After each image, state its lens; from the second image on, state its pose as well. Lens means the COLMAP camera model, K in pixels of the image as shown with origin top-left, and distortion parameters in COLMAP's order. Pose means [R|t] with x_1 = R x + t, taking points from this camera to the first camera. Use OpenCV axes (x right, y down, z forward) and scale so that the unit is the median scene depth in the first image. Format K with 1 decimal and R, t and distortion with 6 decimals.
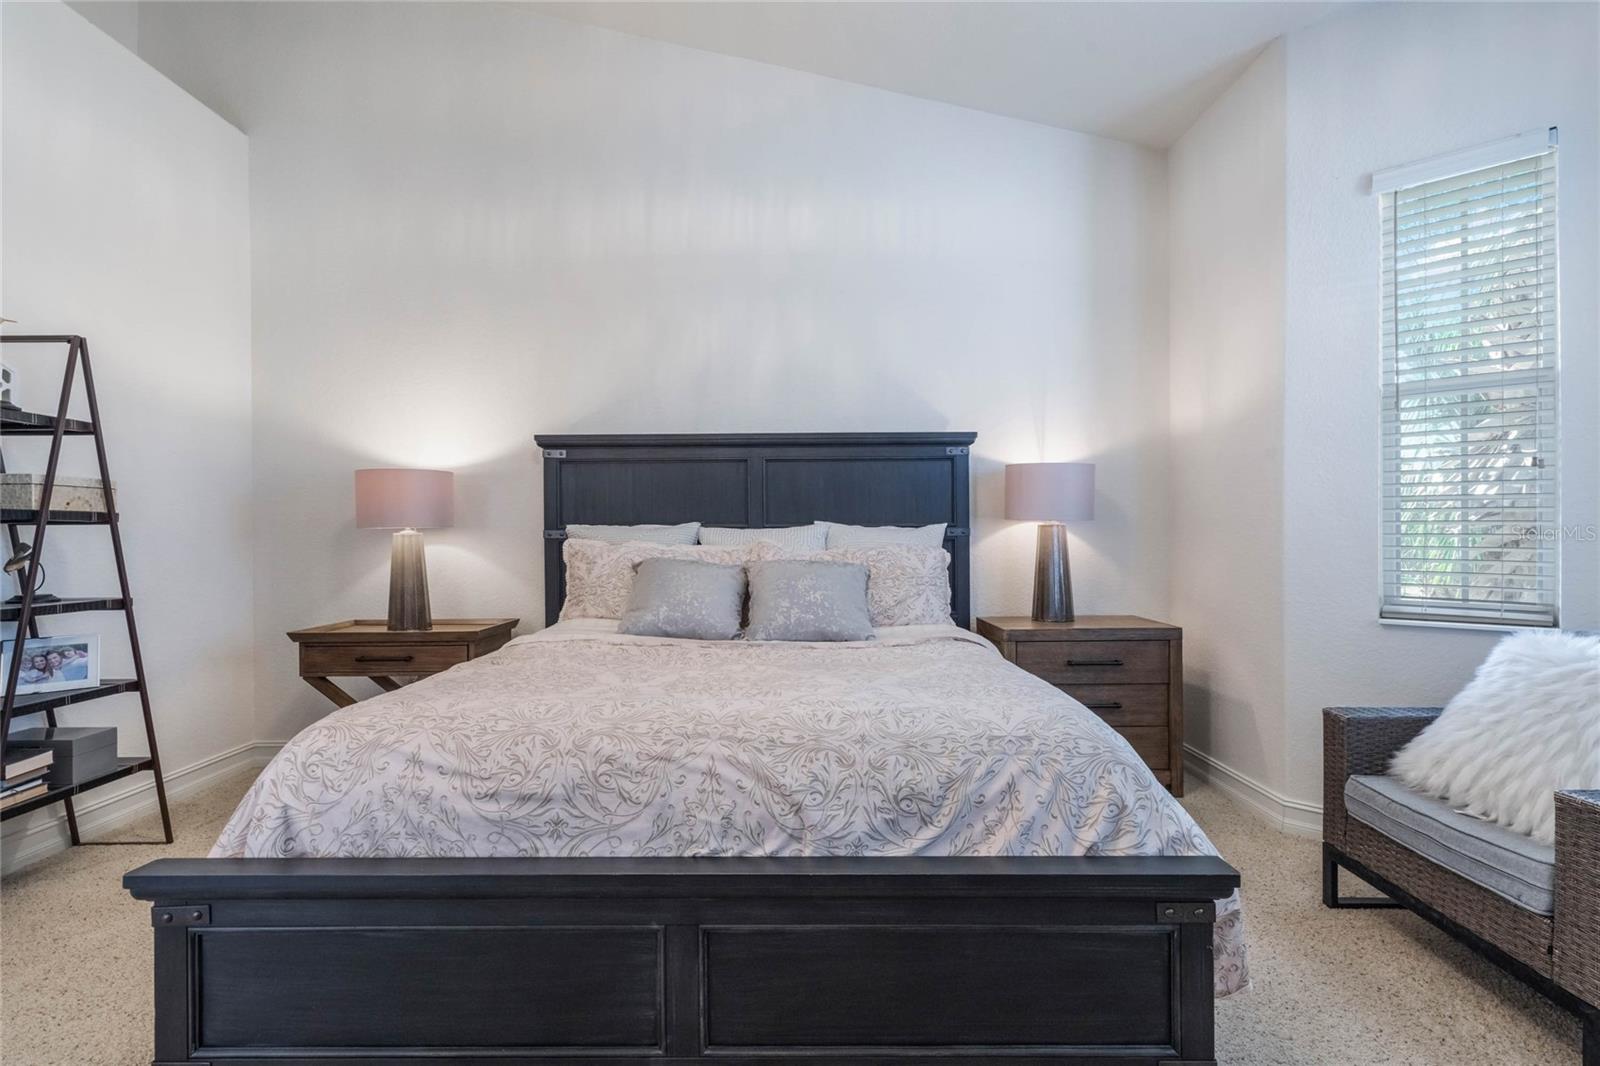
lens RADIAL K [[741.2, 0, 800.0], [0, 741.2, 533.0], [0, 0, 1]] dist [0.000094, 0.001863]
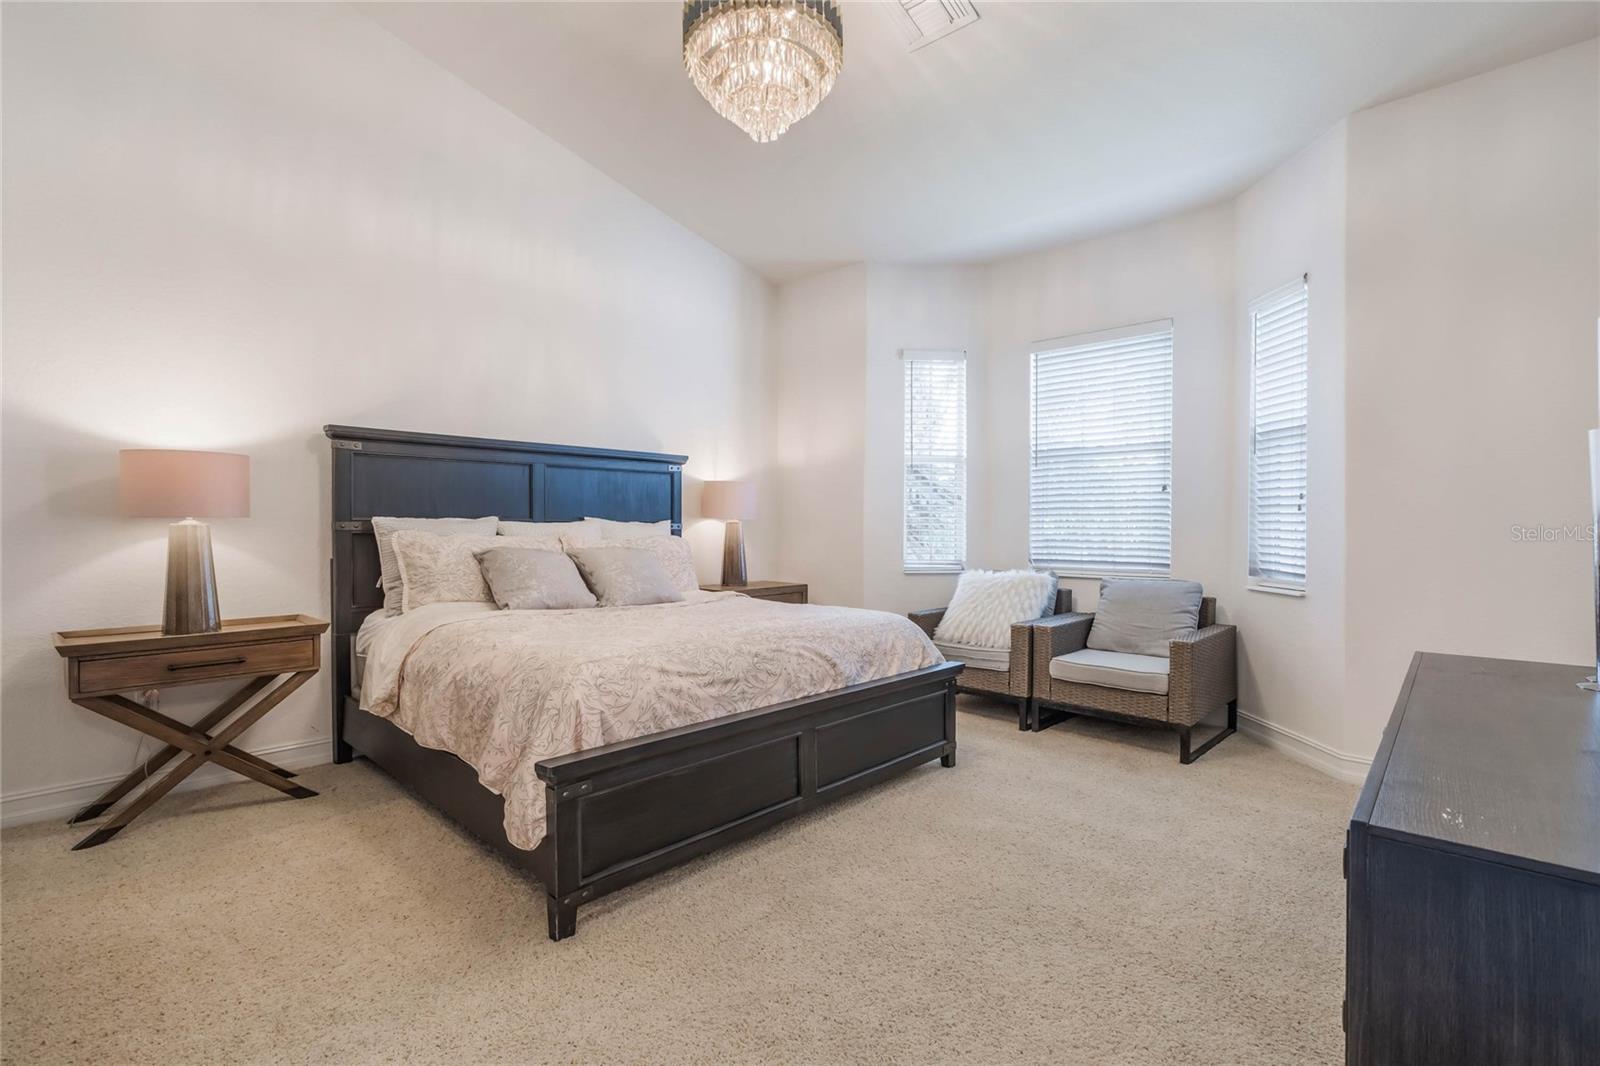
lens RADIAL K [[730.2, 0, 800.0], [0, 730.2, 533.0], [0, 0, 1]] dist [-0.002027, 0.000349]
pose [[0.687086, 0.000303, 0.726576, -0.733672], [-0.005369, 0.999975, 0.004660, 0.003569], [-0.726557, -0.007103, 0.687070, -0.135192]]
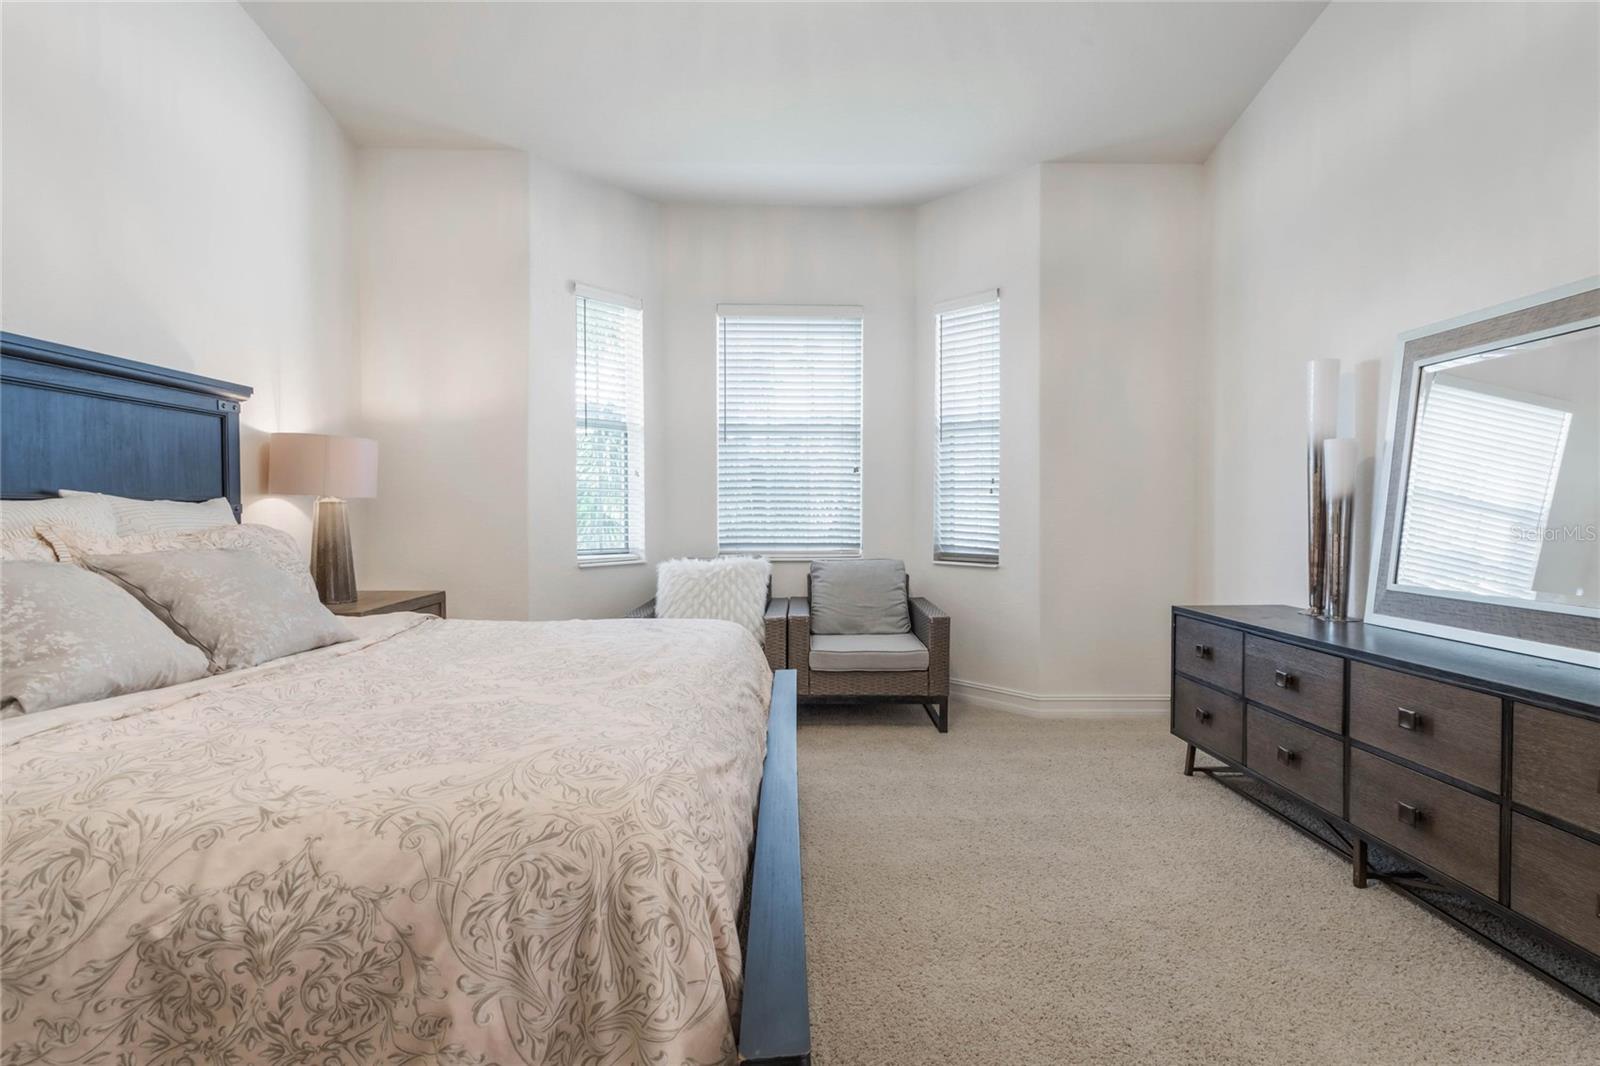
lens RADIAL K [[741.2, 0, 800.0], [0, 741.2, 533.0], [0, 0, 1]] dist [0.000094, 0.001863]
pose [[-0.021286, -0.027488, 0.999395, -0.701186], [0.001013, 0.999621, 0.027516, 0.003278], [-0.999773, 0.001598, -0.021250, 0.479192]]
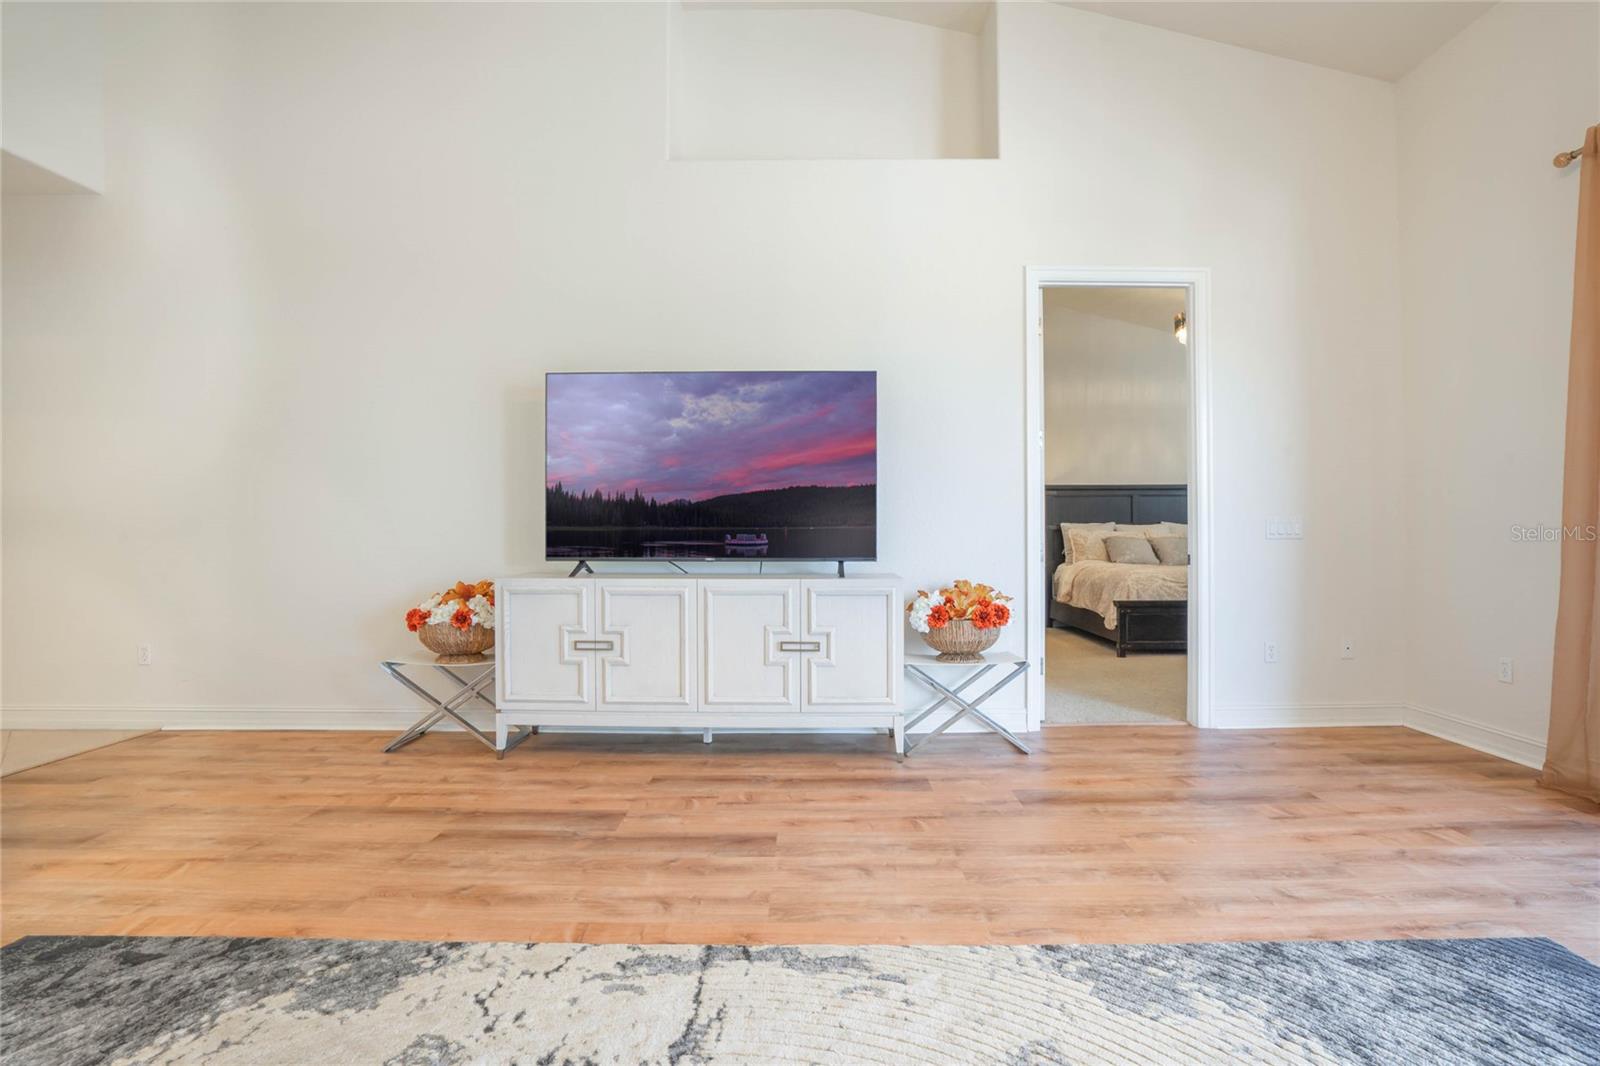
lens RADIAL K [[777.9, 0, 807.2], [0, 777.9, 527.1], [0, 0, 1]] dist [-0.041783, 0.014460]
pose [[0.999928, -0.002859, -0.011612, -1.256206], [0.002749, 0.999952, -0.009433, 0.025277], [0.011639, 0.009400, 0.999888, -1.703787]]
